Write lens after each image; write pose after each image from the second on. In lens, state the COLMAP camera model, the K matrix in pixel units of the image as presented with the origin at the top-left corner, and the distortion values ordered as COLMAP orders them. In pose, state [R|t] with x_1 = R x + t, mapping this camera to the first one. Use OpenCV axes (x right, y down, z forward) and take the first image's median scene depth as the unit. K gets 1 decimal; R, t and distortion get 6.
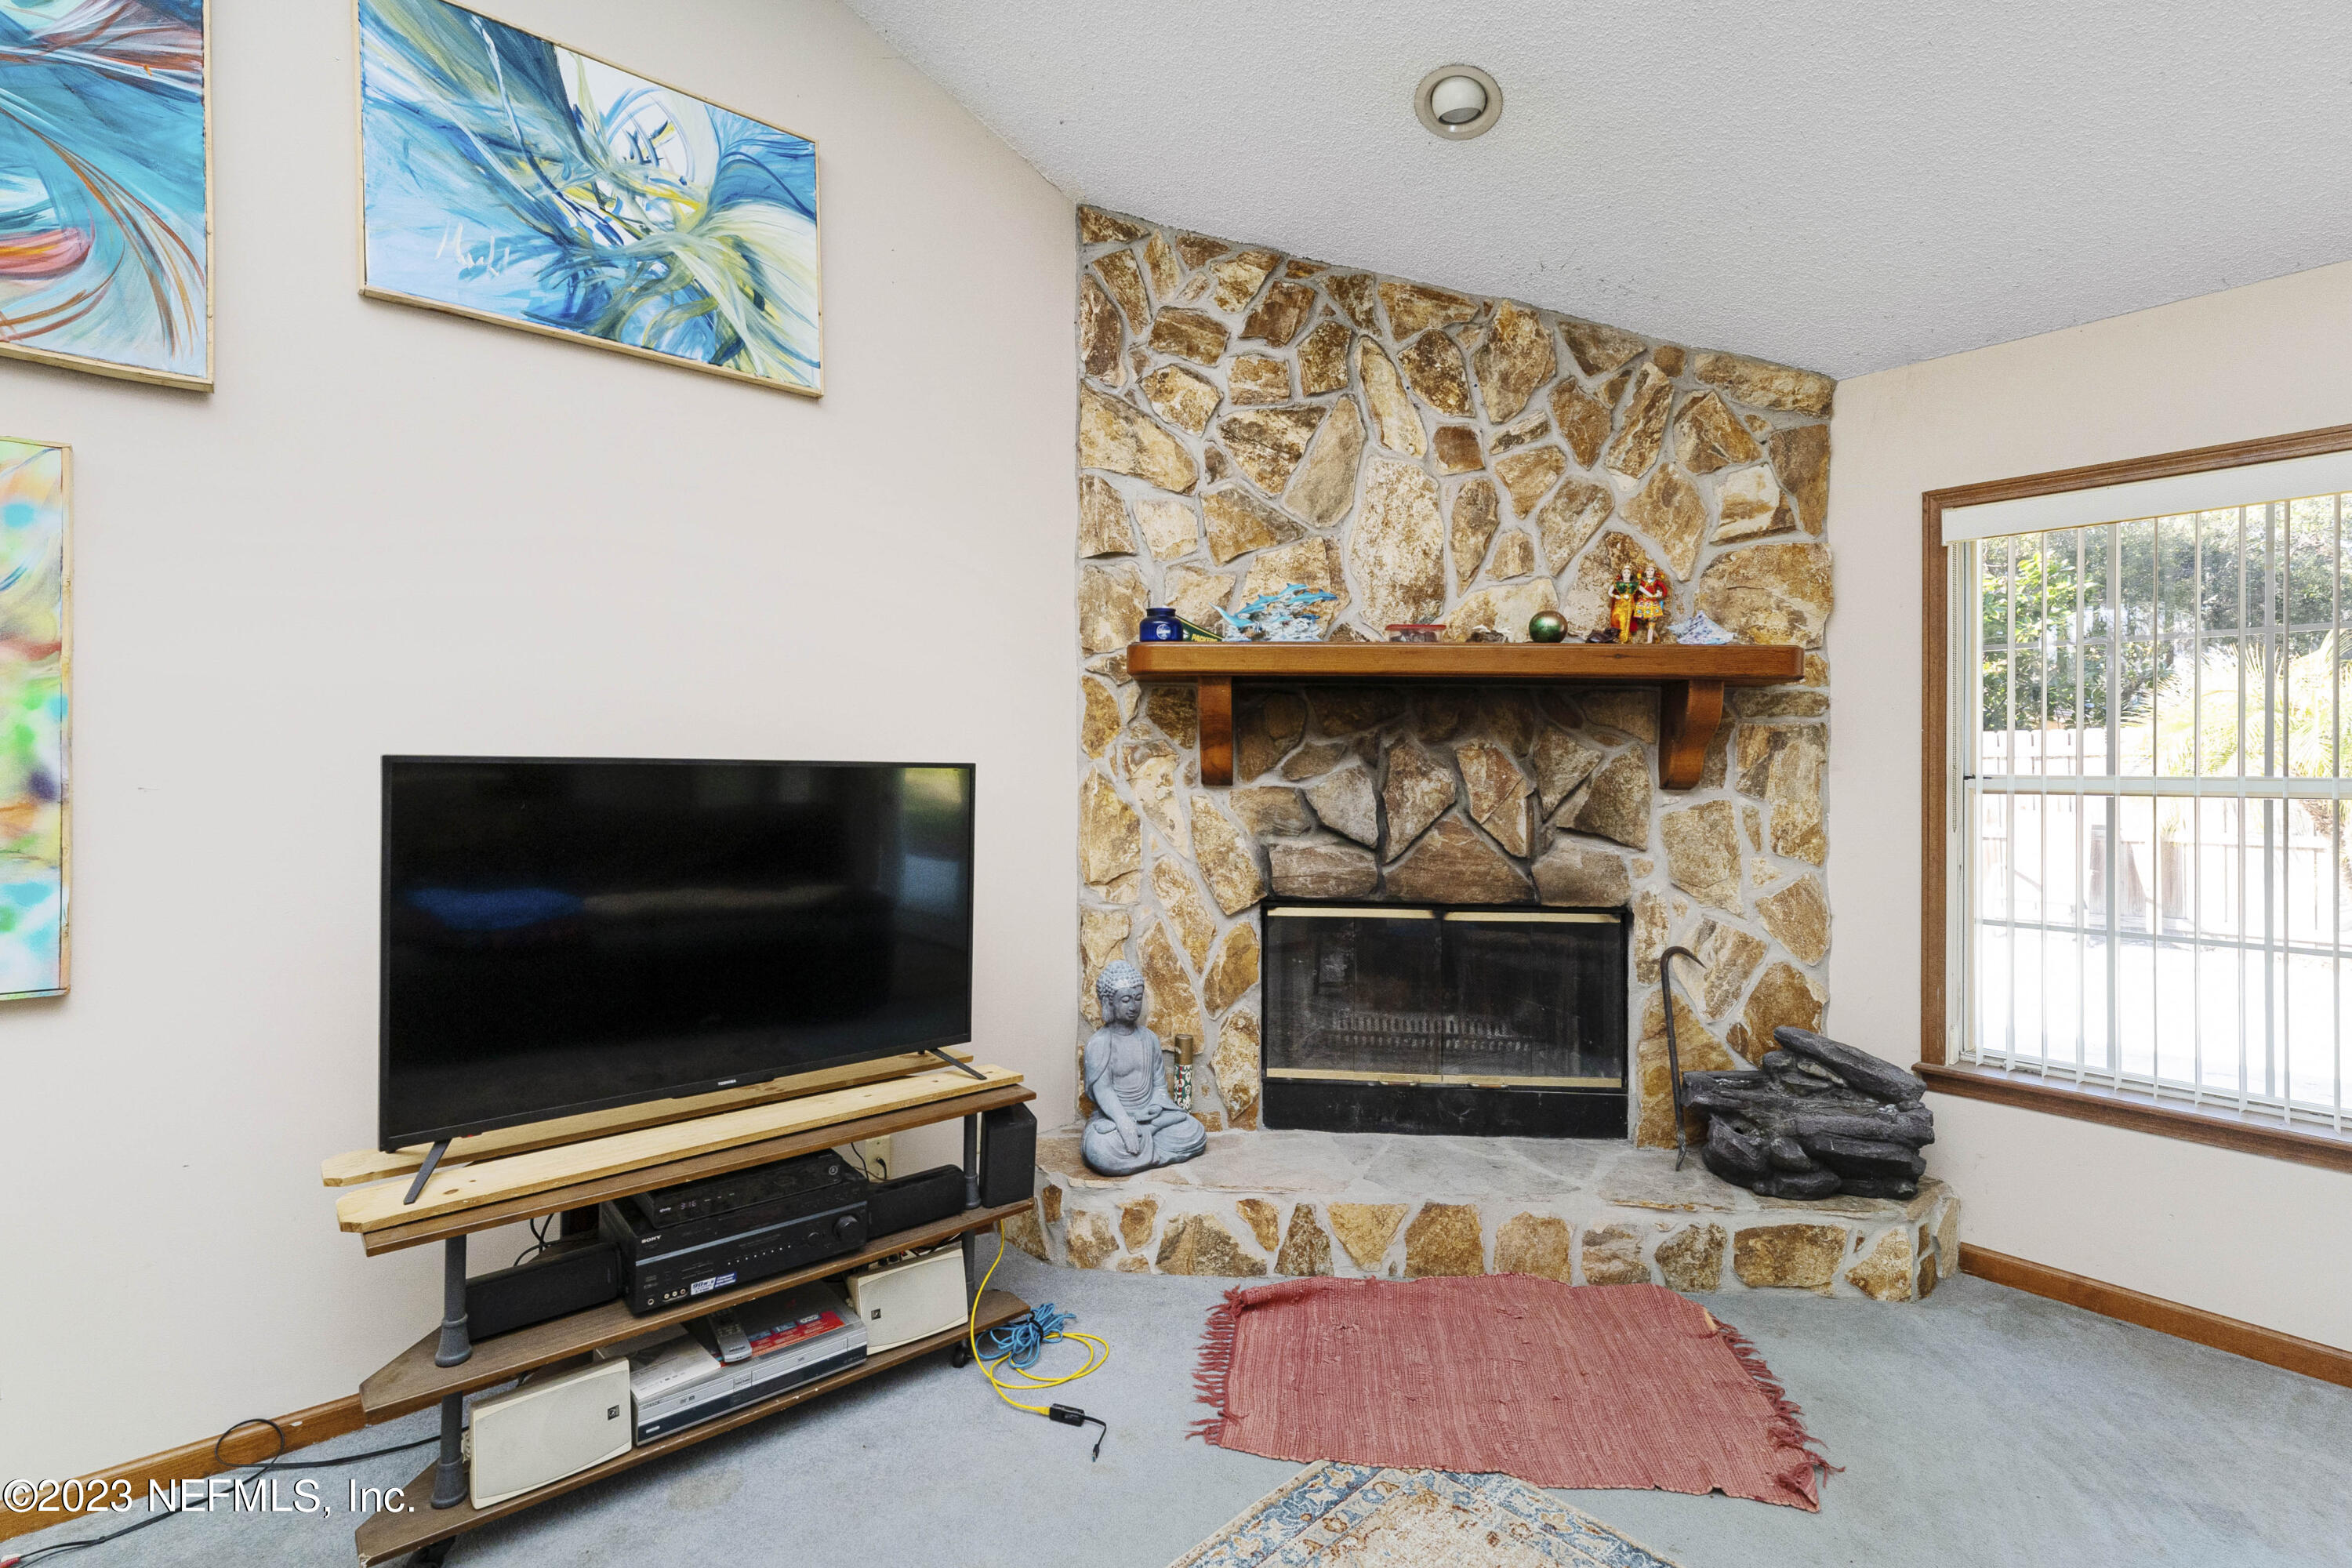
lens RADIAL K [[1073.8, 0, 1180.5], [0, 1073.8, 770.8], [0, 0, 1]] dist [0.000652, 0.001252]
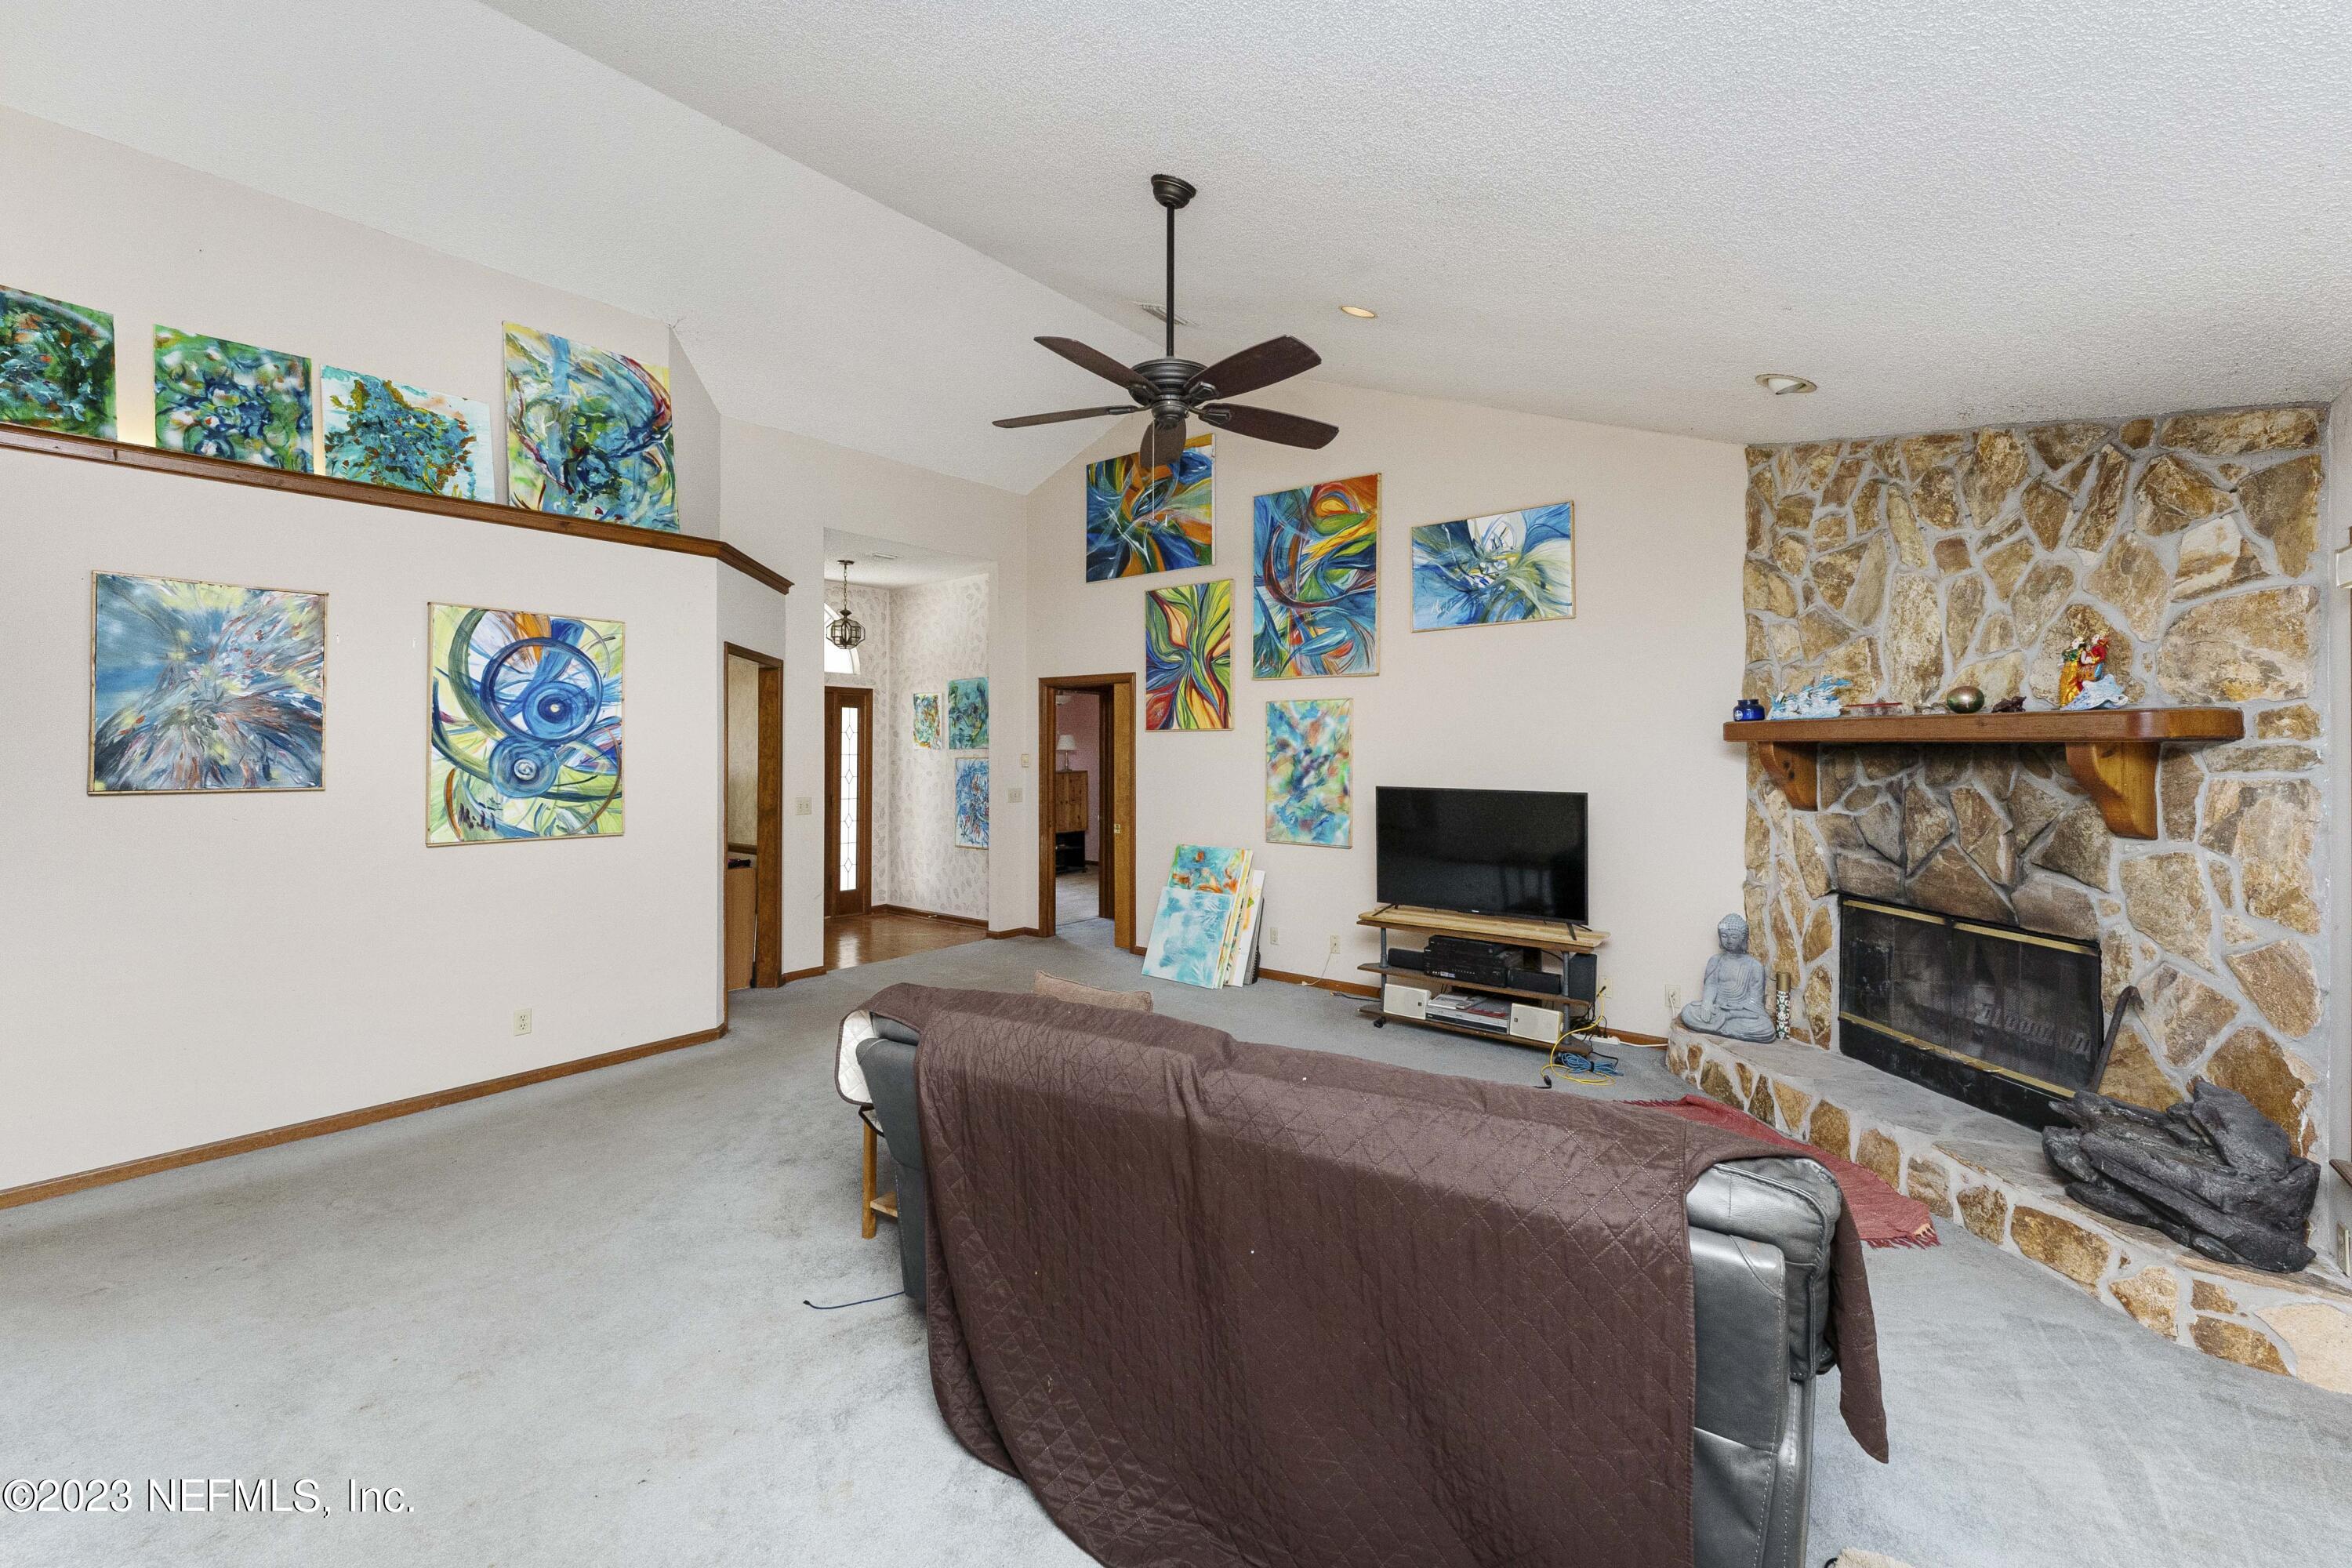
lens RADIAL K [[949.3, 0, 1188.6], [0, 949.3, 748.5], [0, 0, 1]] dist [-0.001916, -0.000210]
pose [[0.191109, -0.008898, -0.981529, 1.197099], [-0.000515, 0.999958, -0.009166, -0.062073], [0.981569, 0.002257, 0.191096, -0.098100]]
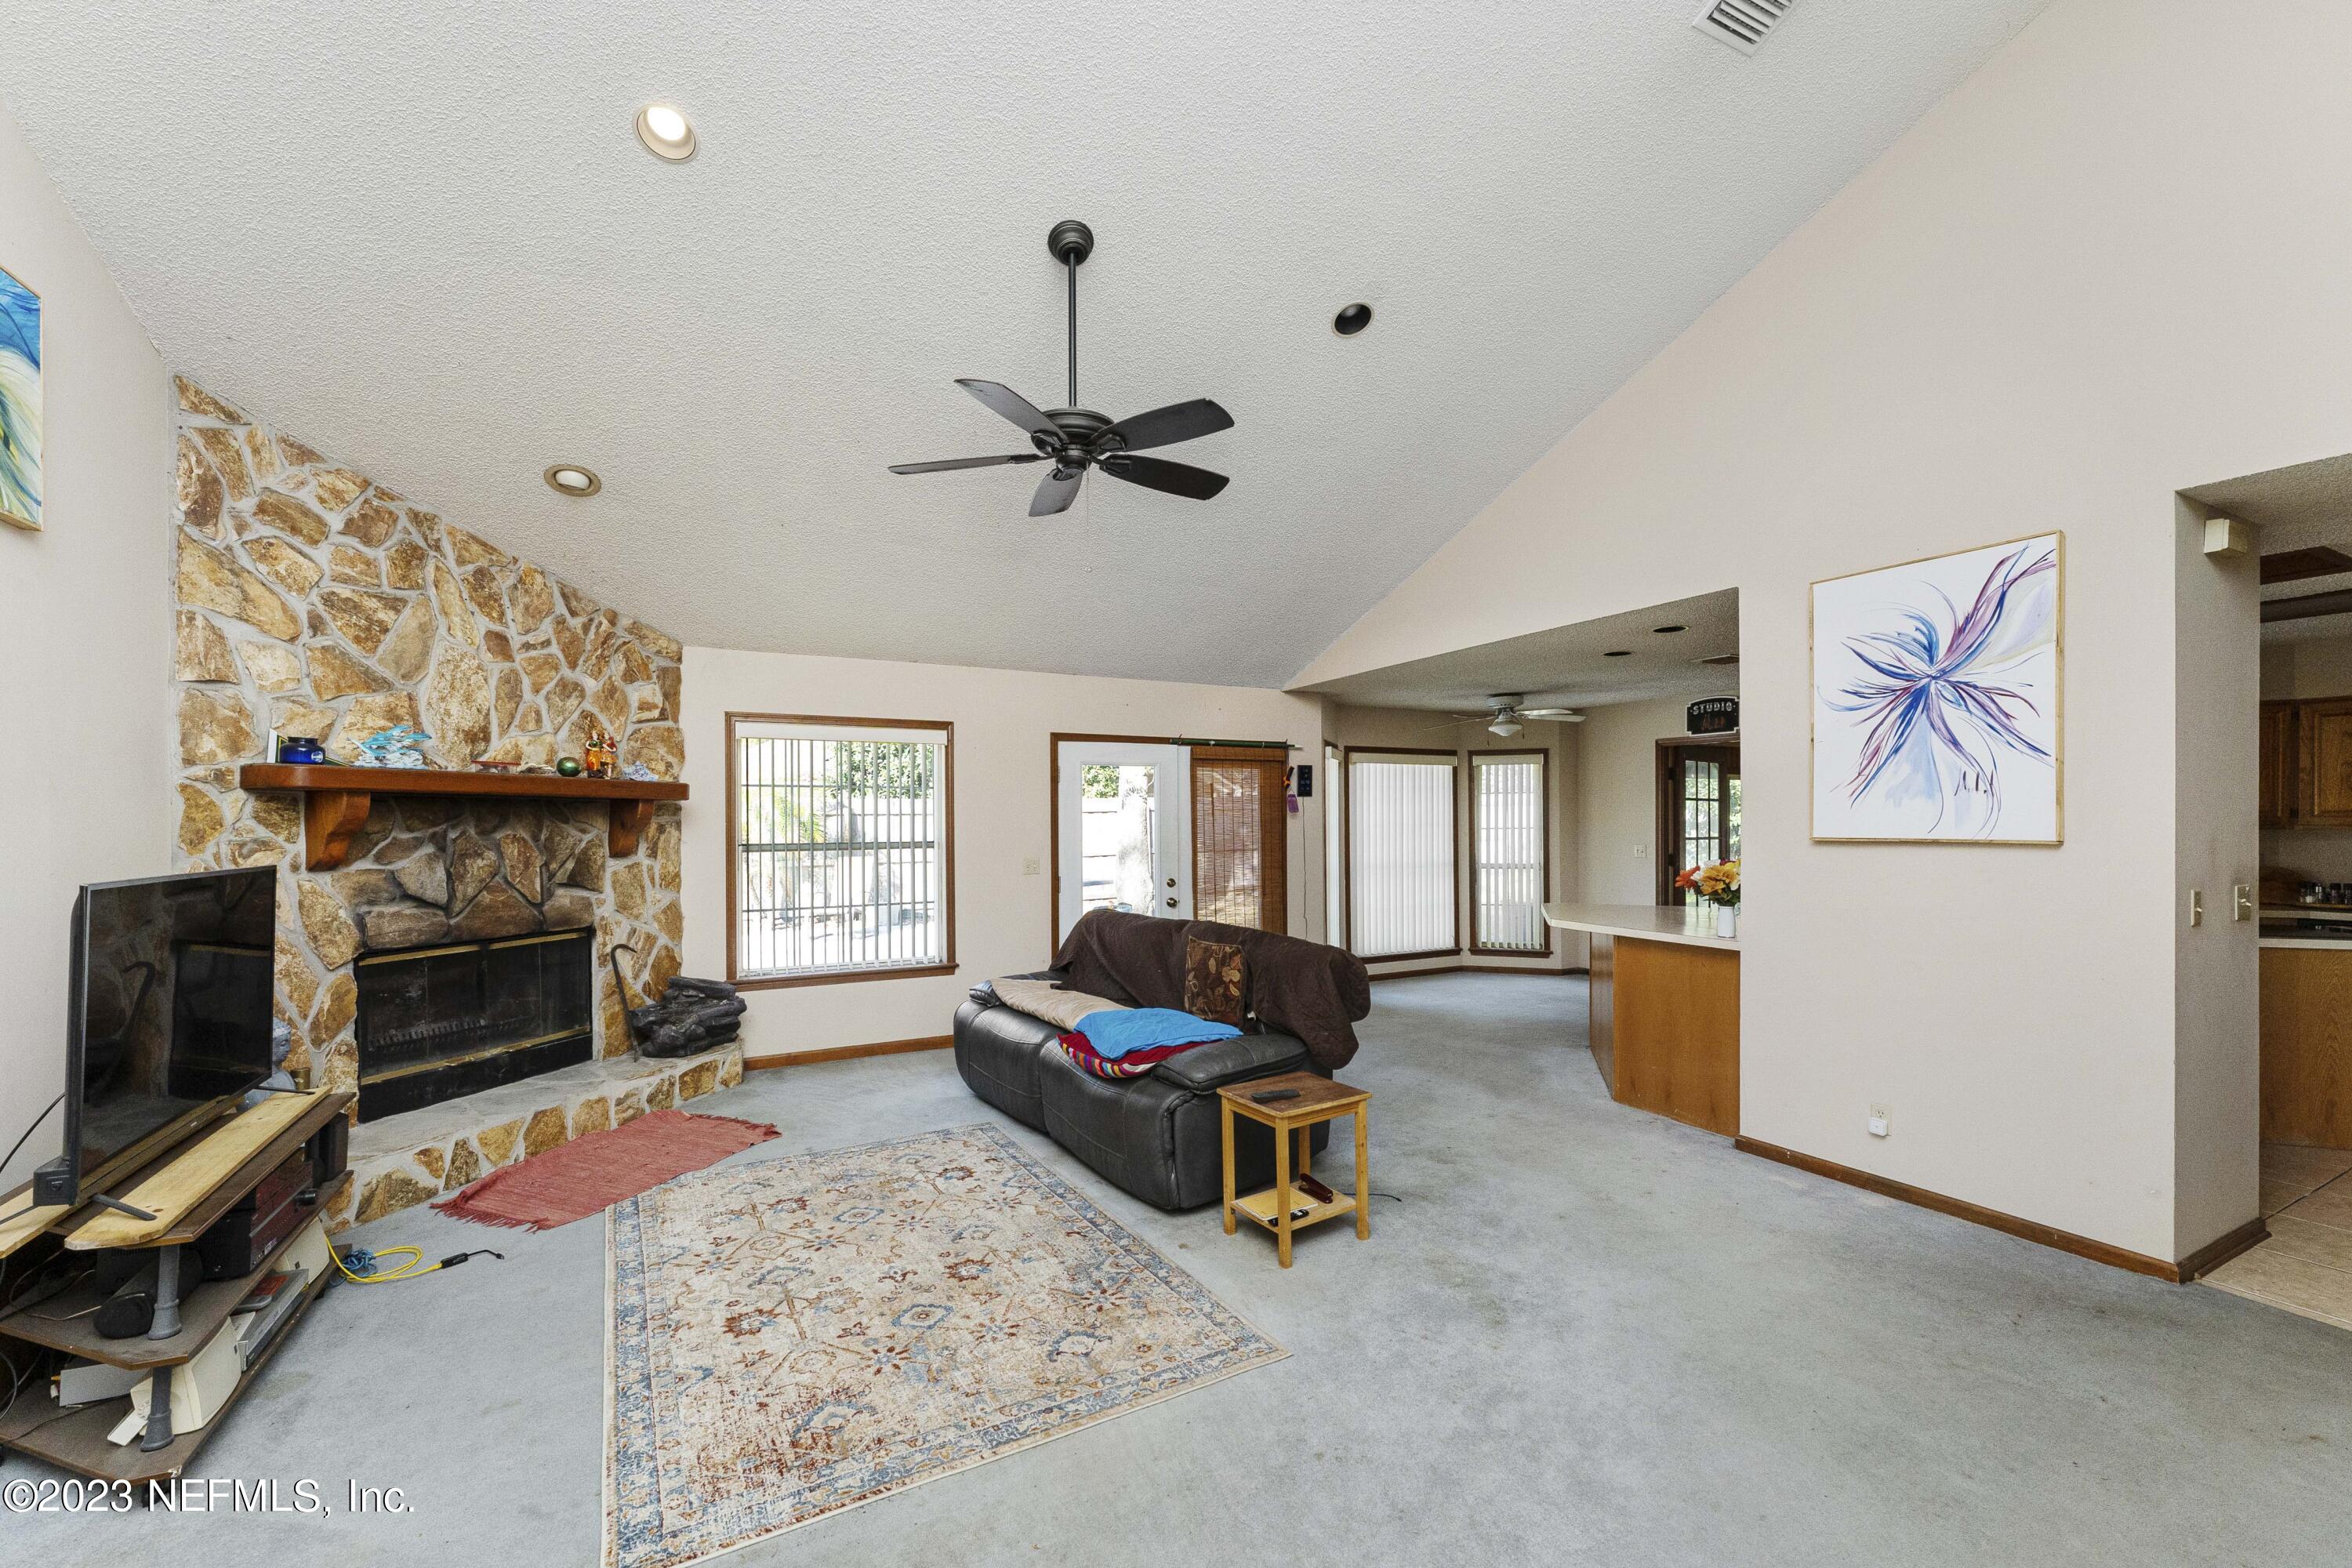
lens RADIAL K [[949.3, 0, 1165.2], [0, 949.3, 803.8], [0, 0, 1]] dist [-0.001916, -0.000210]
pose [[0.244915, 0.004512, 0.969534, -0.853497], [0.009544, 0.999930, -0.007065, -0.051523], [-0.969498, 0.010983, 0.244854, -0.281399]]
